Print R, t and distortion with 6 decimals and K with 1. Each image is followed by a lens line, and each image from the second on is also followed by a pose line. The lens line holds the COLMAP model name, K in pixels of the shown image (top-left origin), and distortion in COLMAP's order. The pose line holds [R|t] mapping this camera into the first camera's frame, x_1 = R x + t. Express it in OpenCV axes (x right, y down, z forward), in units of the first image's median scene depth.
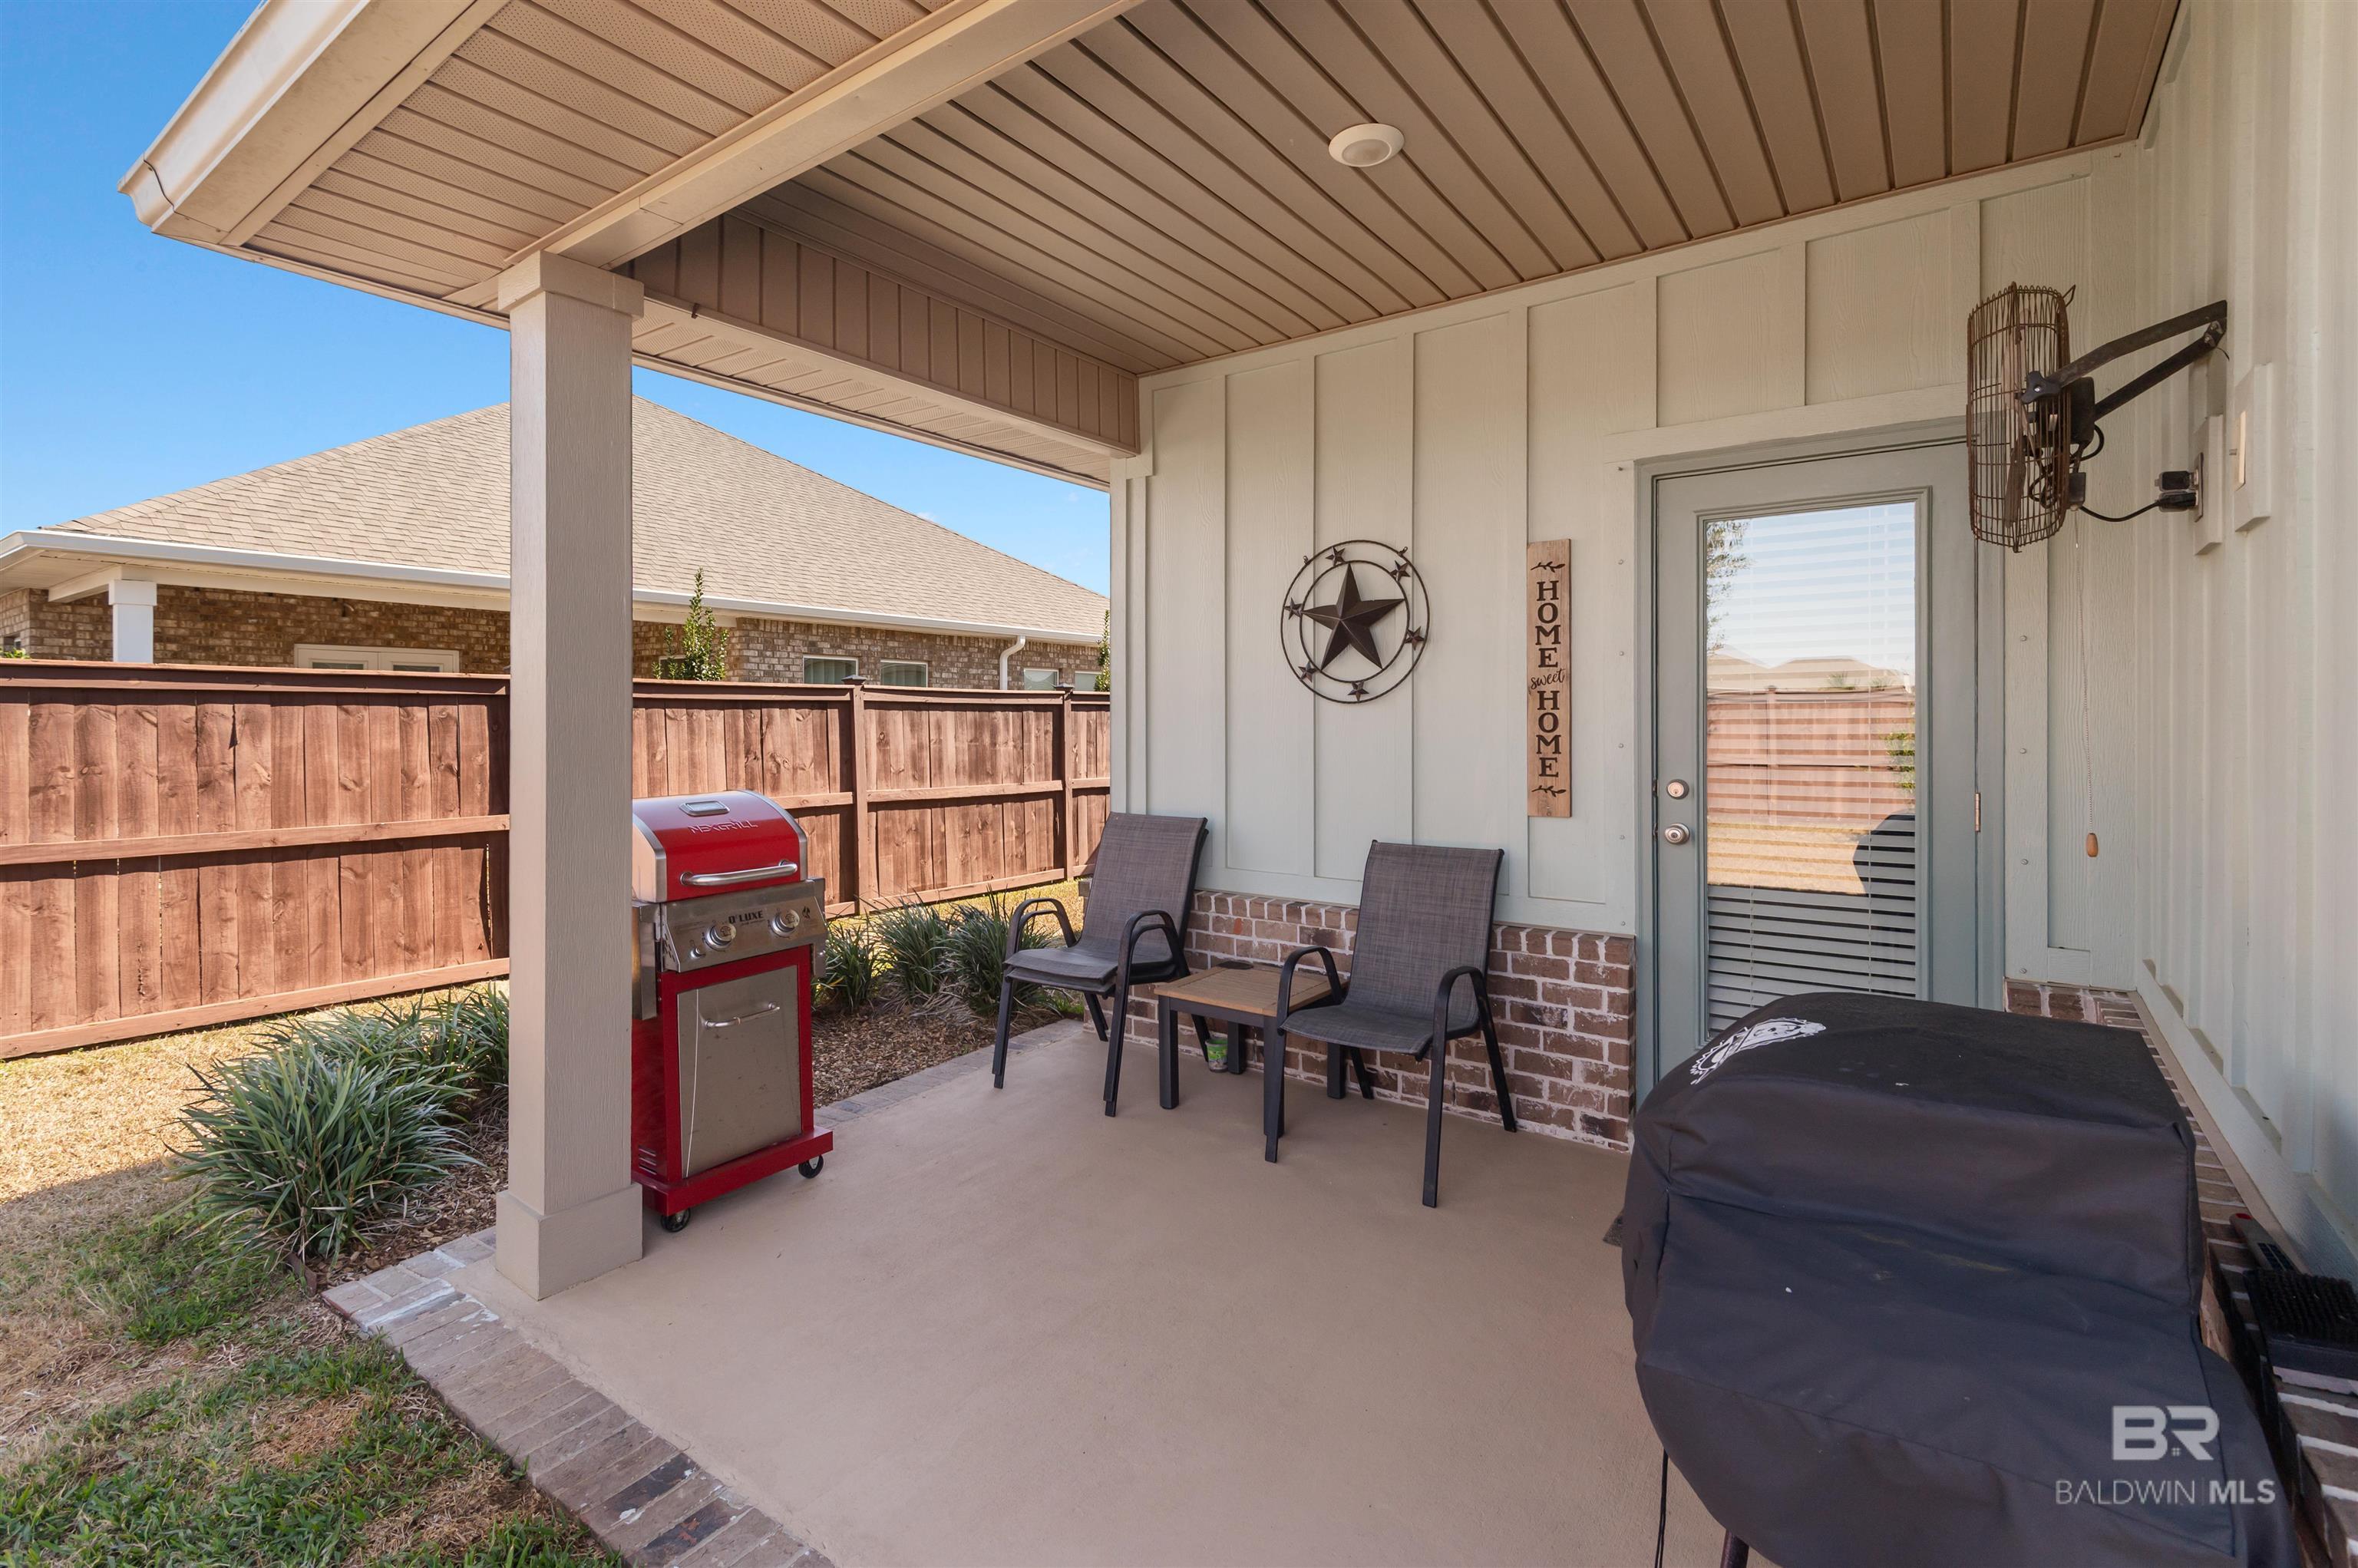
lens RADIAL K [[1094.6, 0, 1154.2], [0, 1094.6, 739.7], [0, 0, 1]] dist [0.027566, -0.000204]
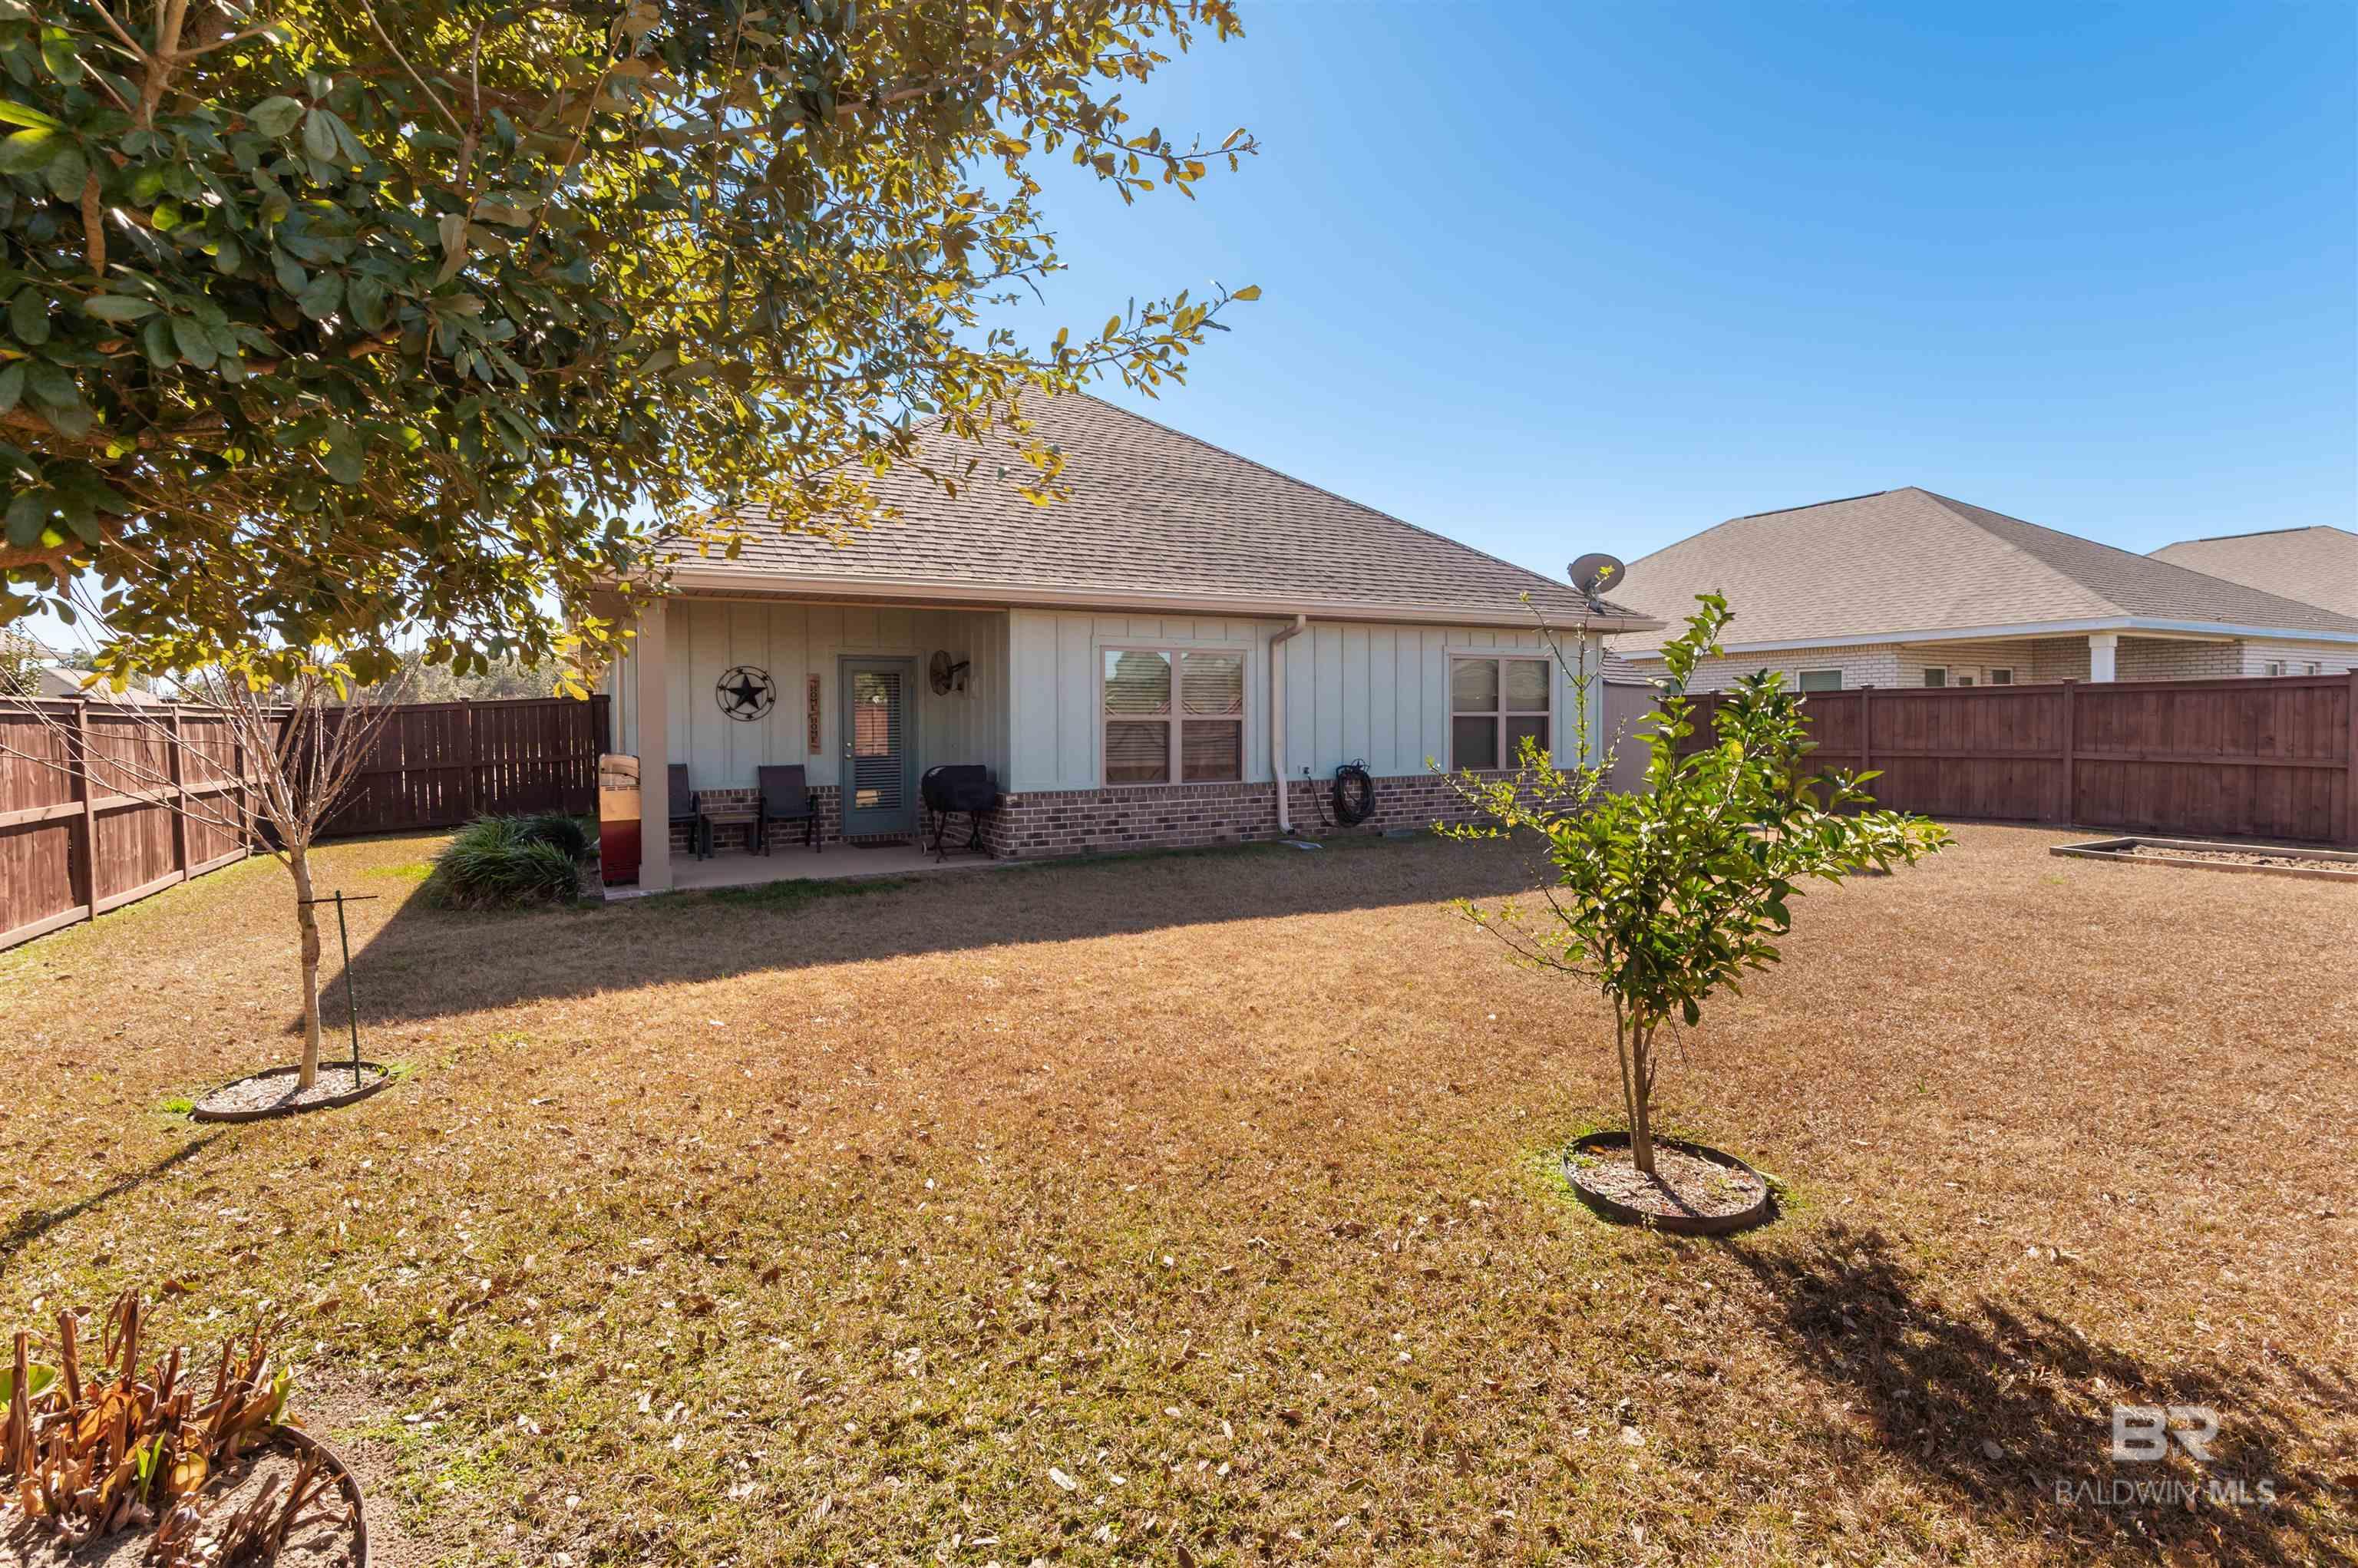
lens RADIAL K [[1092.1, 0, 1177.1], [0, 1092.1, 740.8], [0, 0, 1]] dist [0.000331, -0.000152]
pose [[0.400133, -0.025987, 0.916089, -2.142174], [0.022814, 0.999571, 0.018390, -0.007660], [-0.916173, 0.013541, 0.400554, -1.299421]]
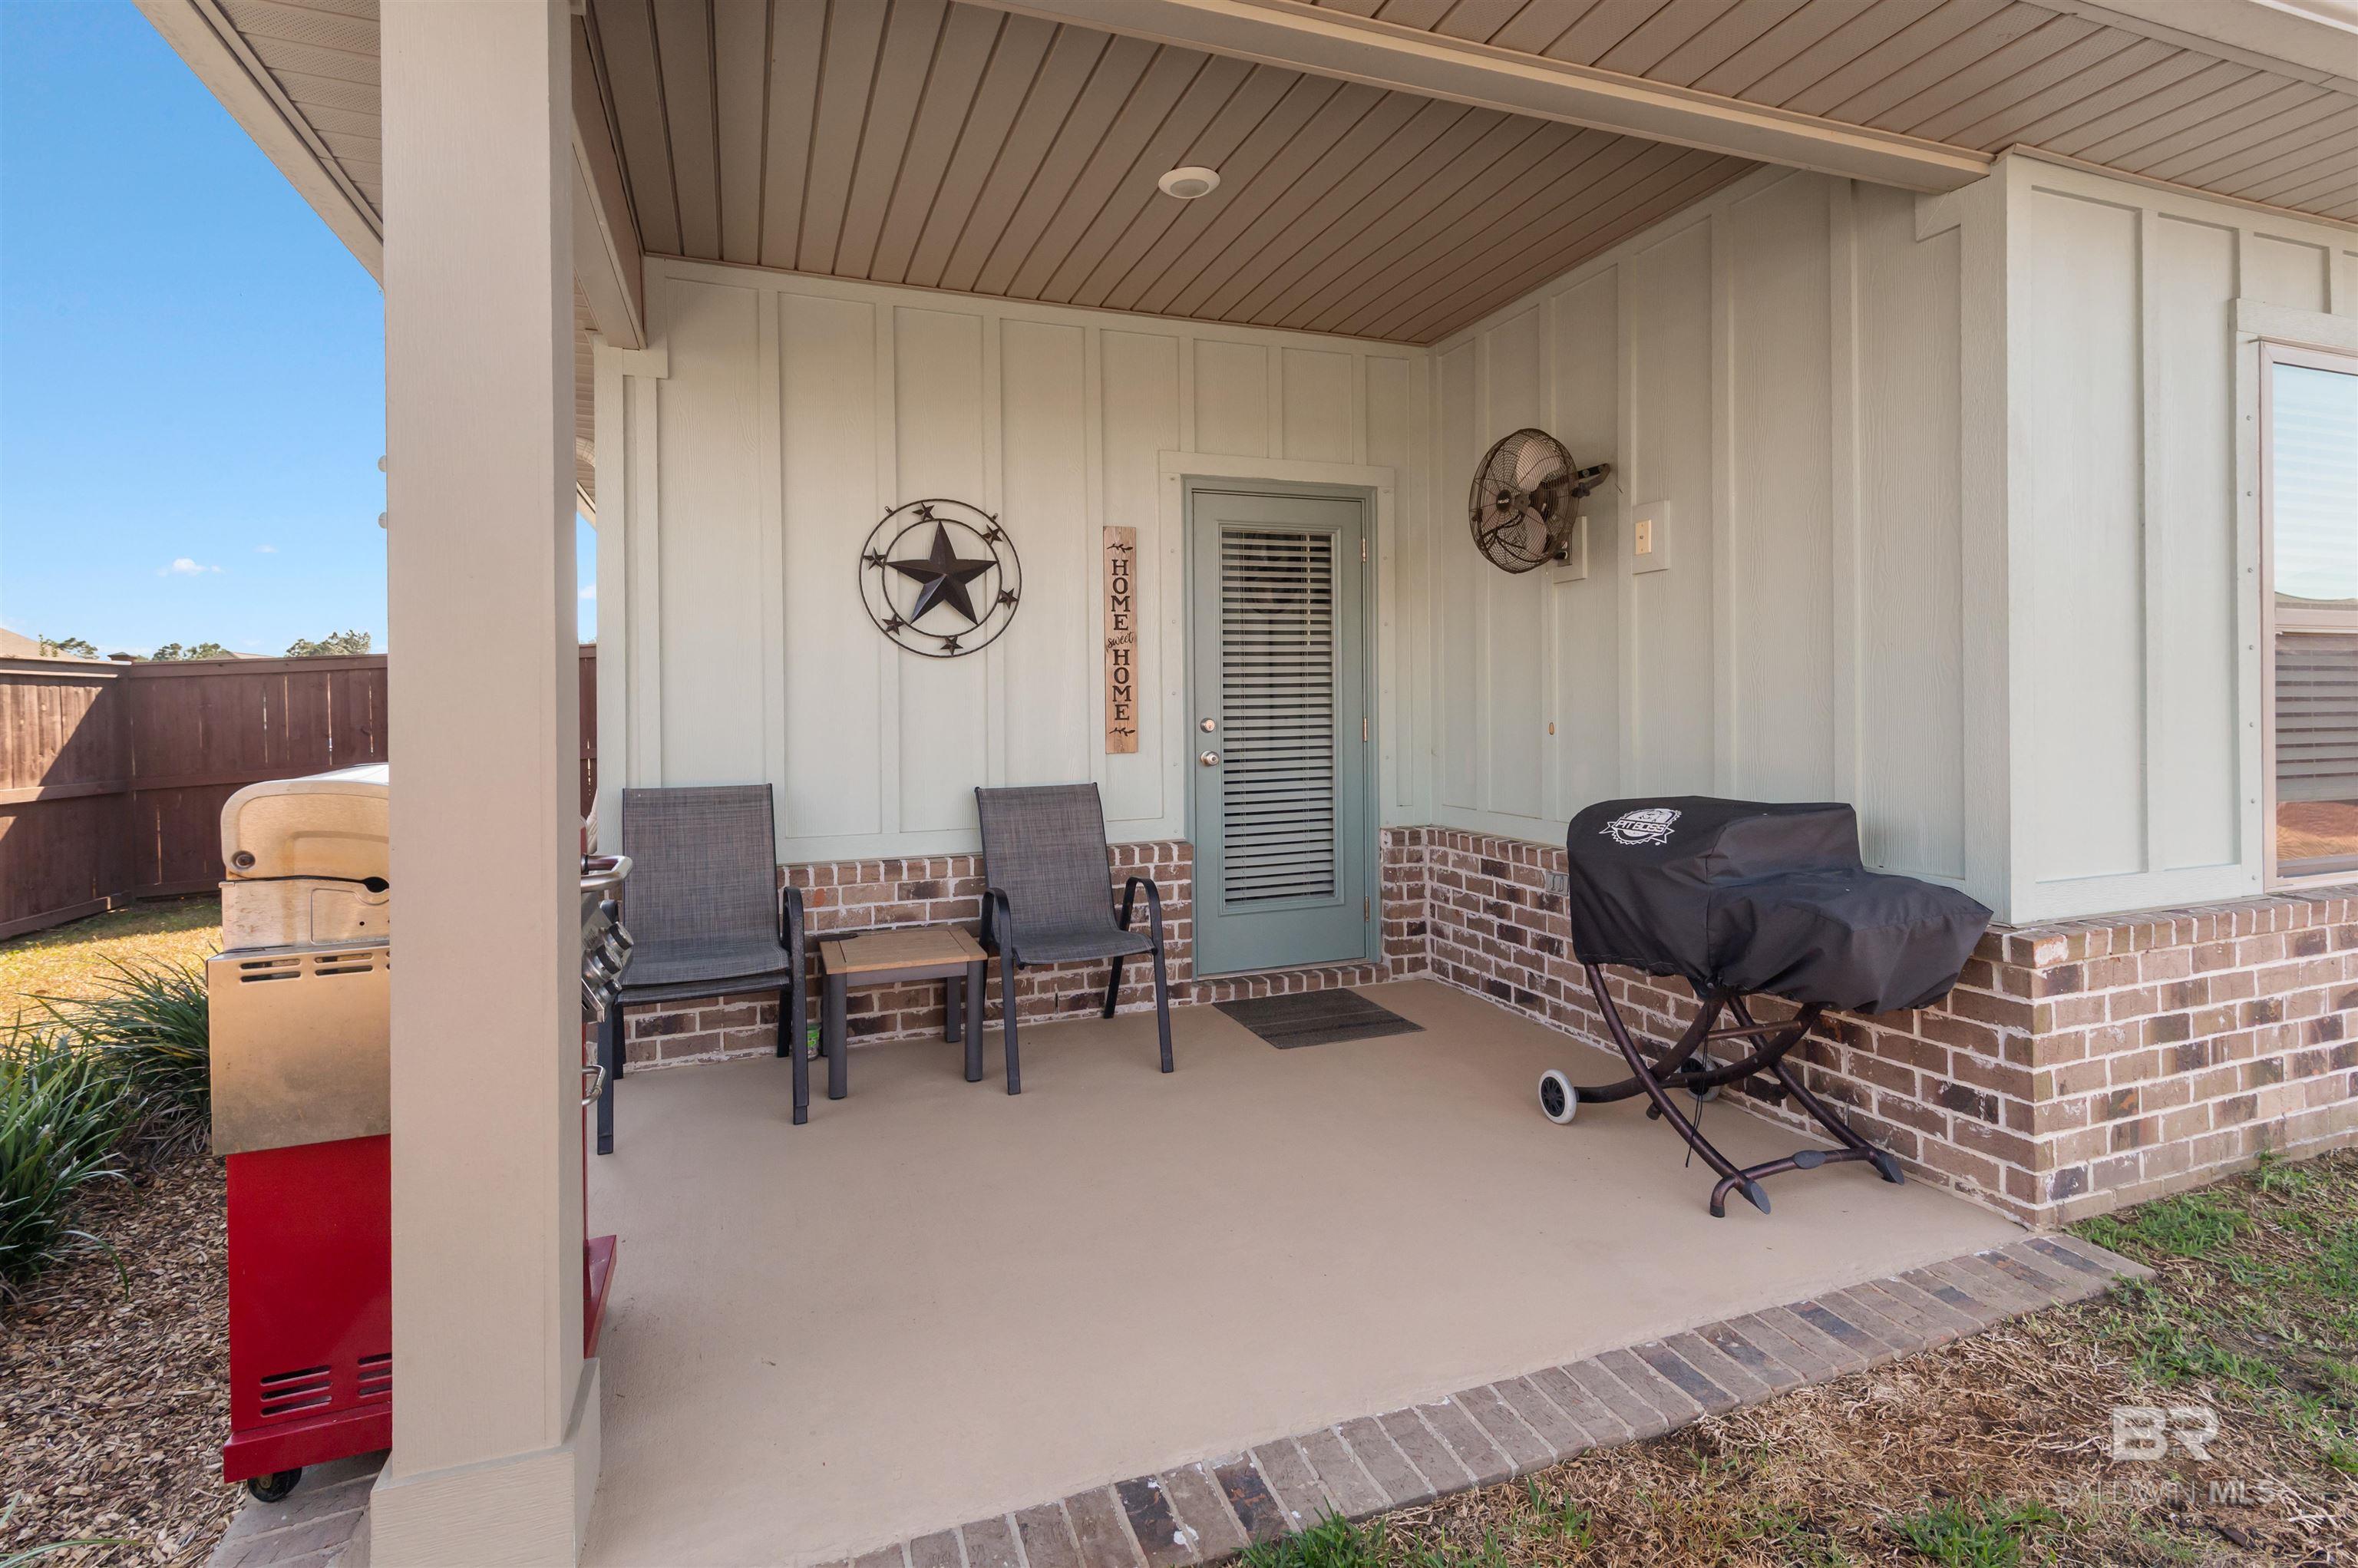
lens RADIAL K [[1112.7, 0, 1176.7], [0, 1112.7, 720.0], [0, 0, 1]] dist [0.005147, 0.000274]
pose [[0.540551, -0.018736, 0.841103, -0.601915], [0.027572, 0.999609, 0.004547, 0.027624], [-0.840859, 0.020733, 0.540857, 0.262508]]
